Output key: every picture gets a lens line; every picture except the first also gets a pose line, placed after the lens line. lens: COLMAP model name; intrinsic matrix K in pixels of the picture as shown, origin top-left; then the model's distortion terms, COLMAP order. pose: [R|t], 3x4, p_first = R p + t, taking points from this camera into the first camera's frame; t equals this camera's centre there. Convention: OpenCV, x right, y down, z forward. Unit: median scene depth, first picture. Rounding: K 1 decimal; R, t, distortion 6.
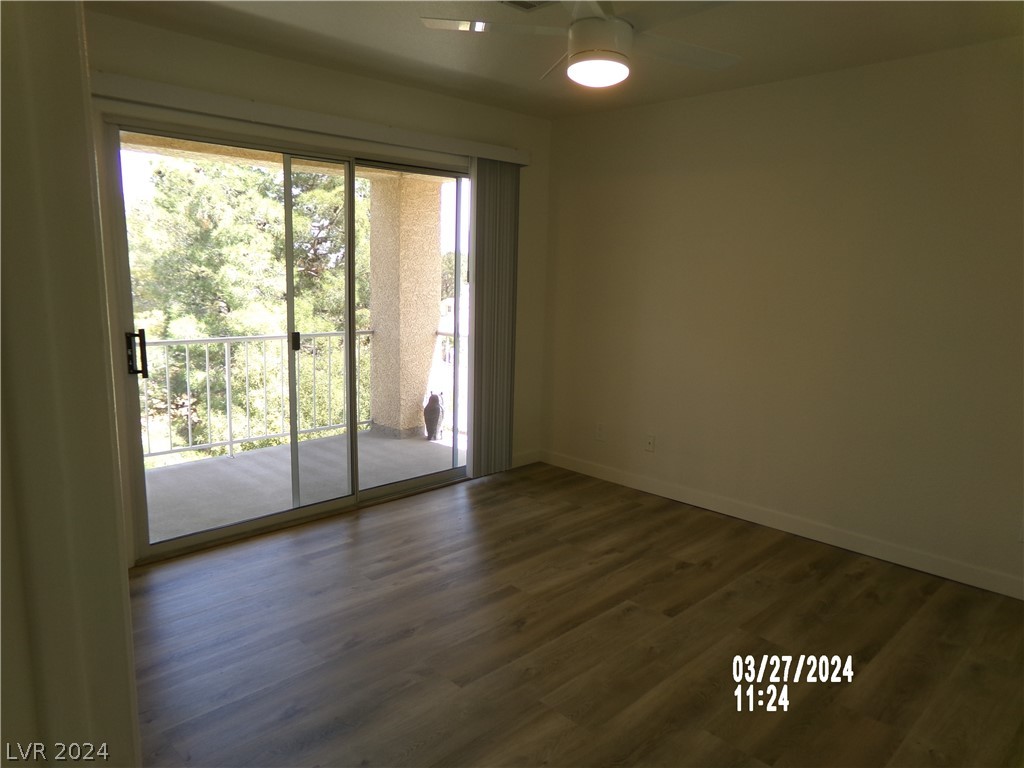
lens RADIAL K [[701.8, 0, 511.6], [0, 701.8, 389.3], [0, 0, 1]] dist [-0.027760, 0.050385]
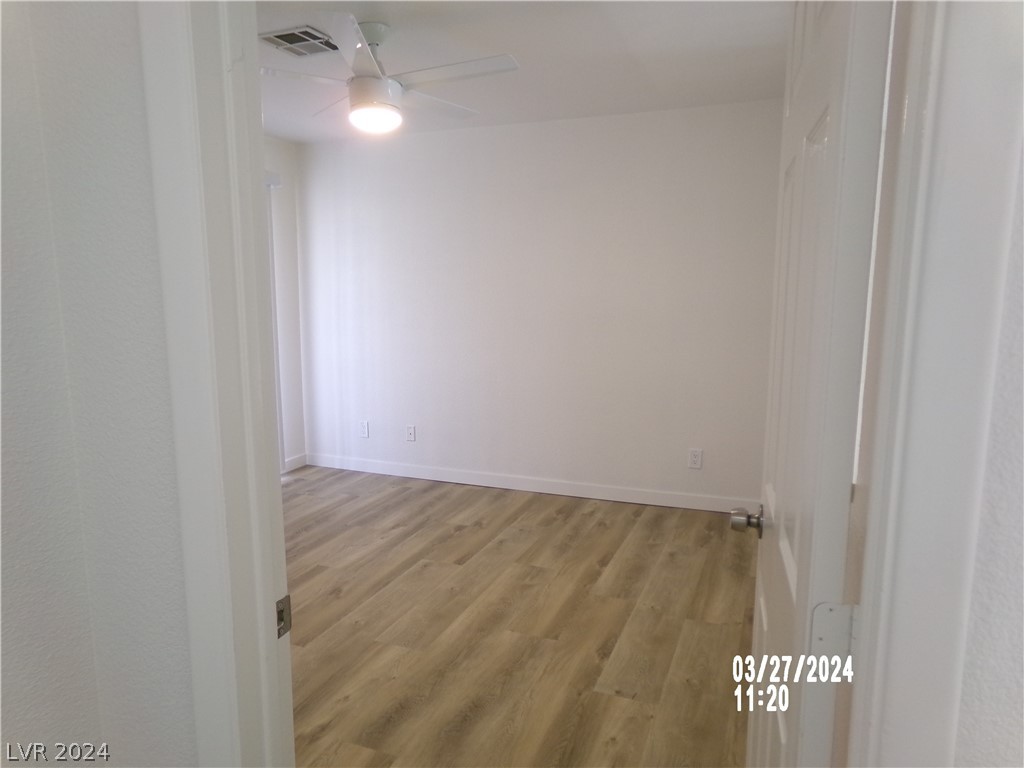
lens RADIAL K [[701.8, 0, 511.6], [0, 701.8, 389.3], [0, 0, 1]] dist [-0.027760, 0.050385]
pose [[0.919231, -0.069425, 0.387549, -0.133096], [0.073400, 0.997292, 0.004556, 0.017892], [-0.386816, 0.024258, 0.921838, -0.159554]]
